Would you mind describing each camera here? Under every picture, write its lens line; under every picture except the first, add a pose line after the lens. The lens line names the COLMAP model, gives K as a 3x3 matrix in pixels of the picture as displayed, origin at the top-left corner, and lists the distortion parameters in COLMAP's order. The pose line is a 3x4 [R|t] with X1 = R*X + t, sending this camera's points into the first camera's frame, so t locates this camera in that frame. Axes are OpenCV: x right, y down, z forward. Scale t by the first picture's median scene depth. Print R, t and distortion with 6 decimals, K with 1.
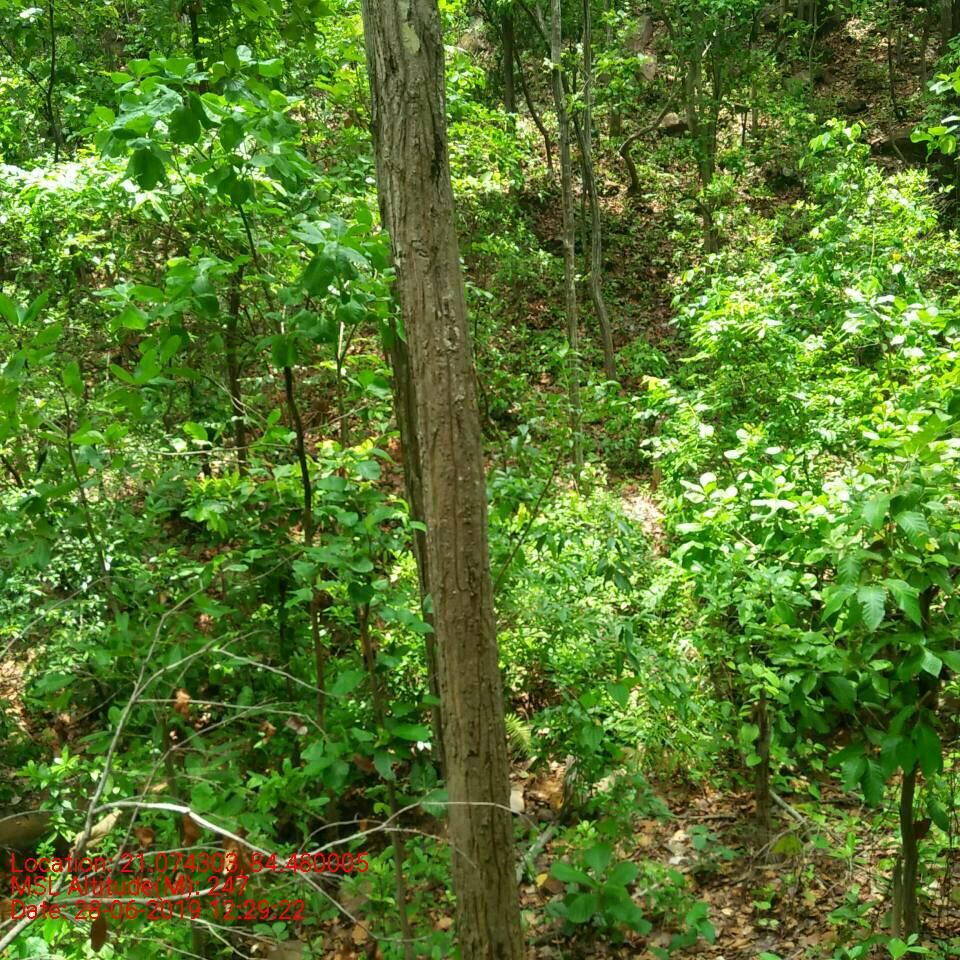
lens RADIAL K [[979.2, 0, 498.4], [0, 979.2, 481.9], [0, 0, 1]] dist [0.060454, -0.103762]
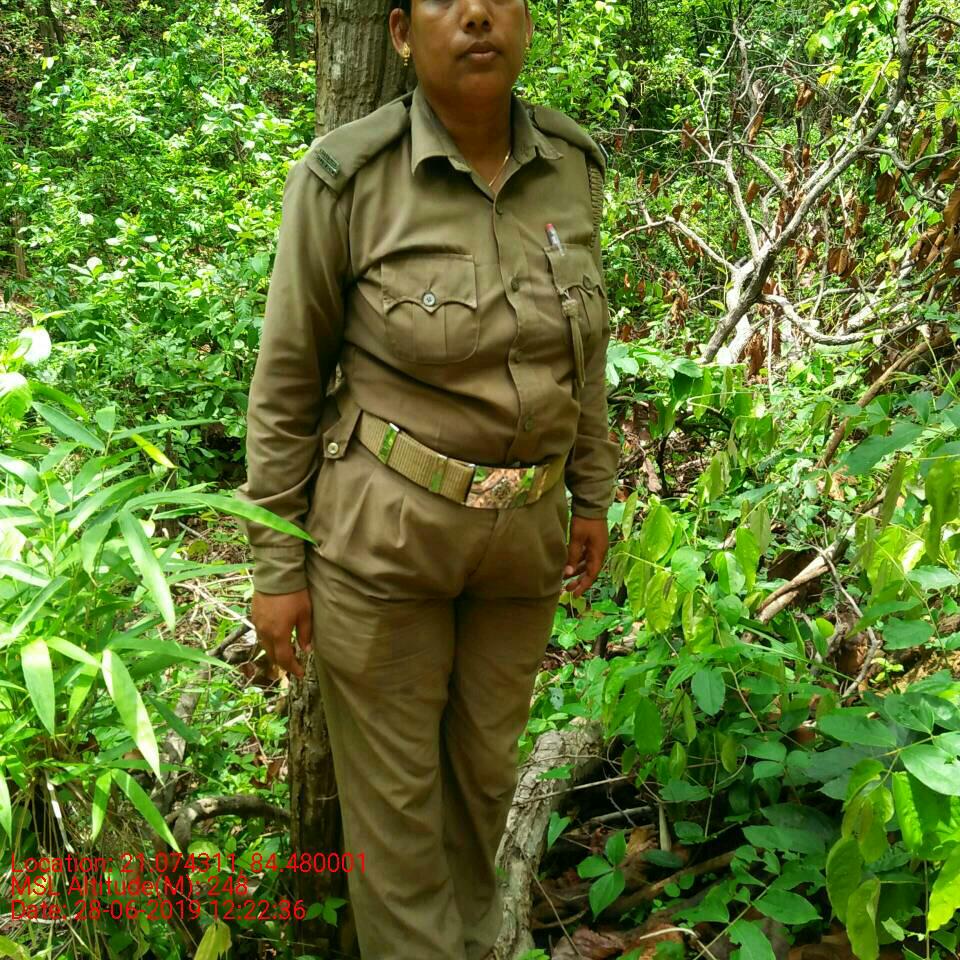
lens RADIAL K [[979.2, 0, 498.4], [0, 979.2, 481.9], [0, 0, 1]] dist [0.060454, -0.103762]
pose [[0.802777, -0.121259, 0.583820, -0.087638], [0.016688, 0.983290, 0.181282, 0.041213], [-0.596046, -0.135786, 0.791386, -0.151410]]
